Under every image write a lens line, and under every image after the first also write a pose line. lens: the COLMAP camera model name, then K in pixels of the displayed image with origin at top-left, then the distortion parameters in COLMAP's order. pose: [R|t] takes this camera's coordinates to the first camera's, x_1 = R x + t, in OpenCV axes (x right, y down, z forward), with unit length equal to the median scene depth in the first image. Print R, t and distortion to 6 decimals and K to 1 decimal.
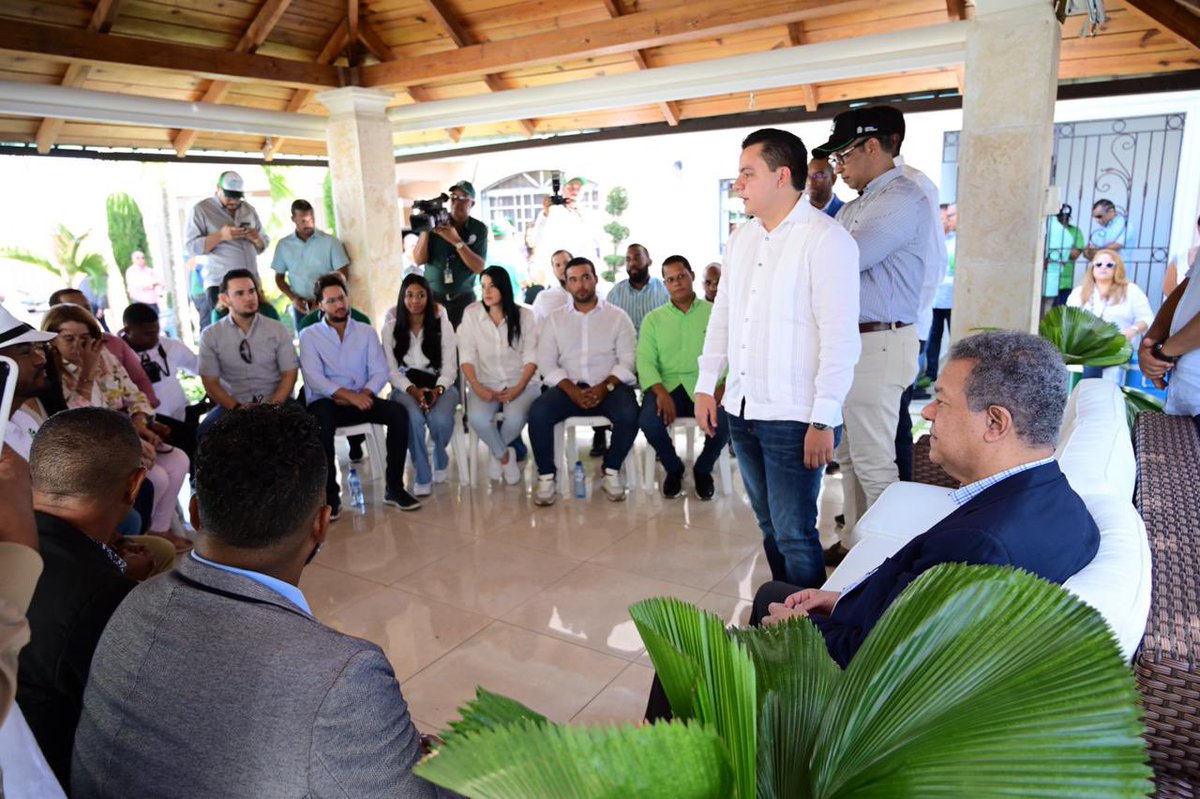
lens RADIAL K [[811.3, 0, 600.0], [0, 811.3, 399.5], [0, 0, 1]] dist [0.005910, -0.002226]
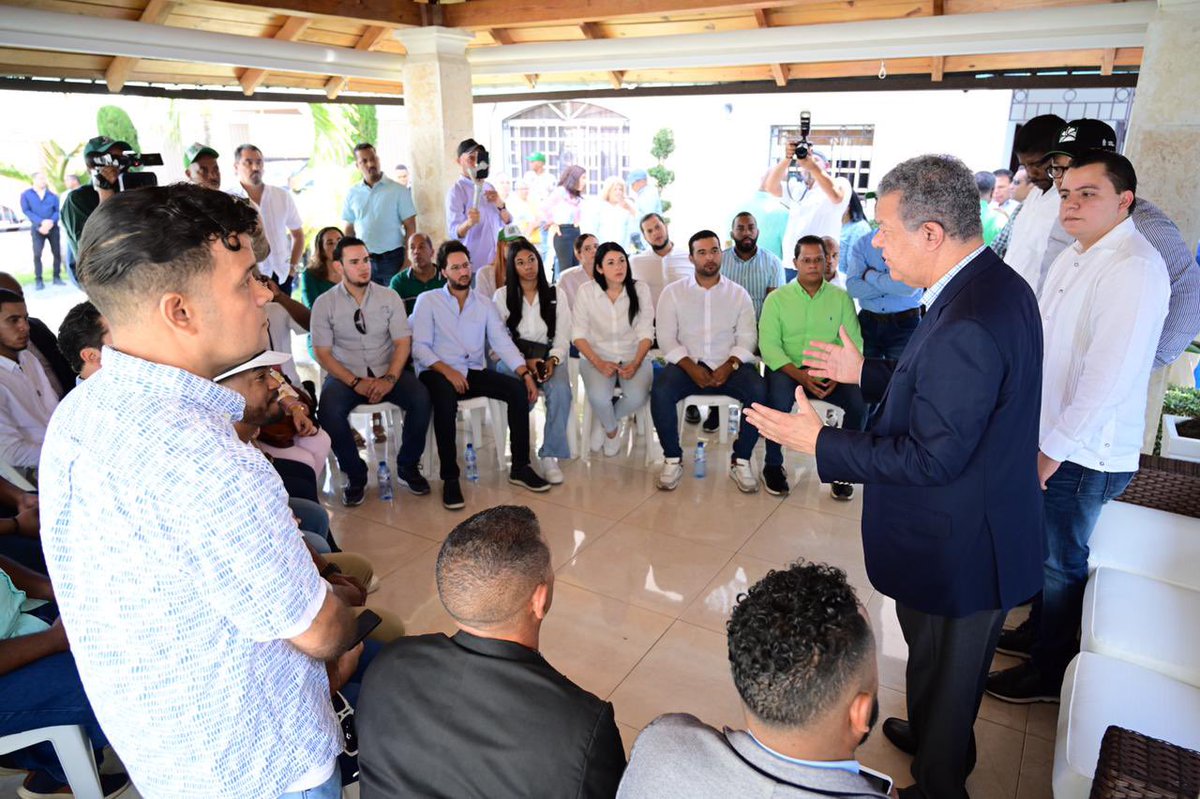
lens RADIAL K [[816.8, 0, 600.0], [0, 816.8, 399.5], [0, 0, 1]] dist [-0.009760, -0.001436]
pose [[0.998821, 0.024232, 0.042058, -0.146488], [-0.028053, 0.995292, 0.092775, -0.049449], [-0.039611, -0.093846, 0.994798, 0.017733]]
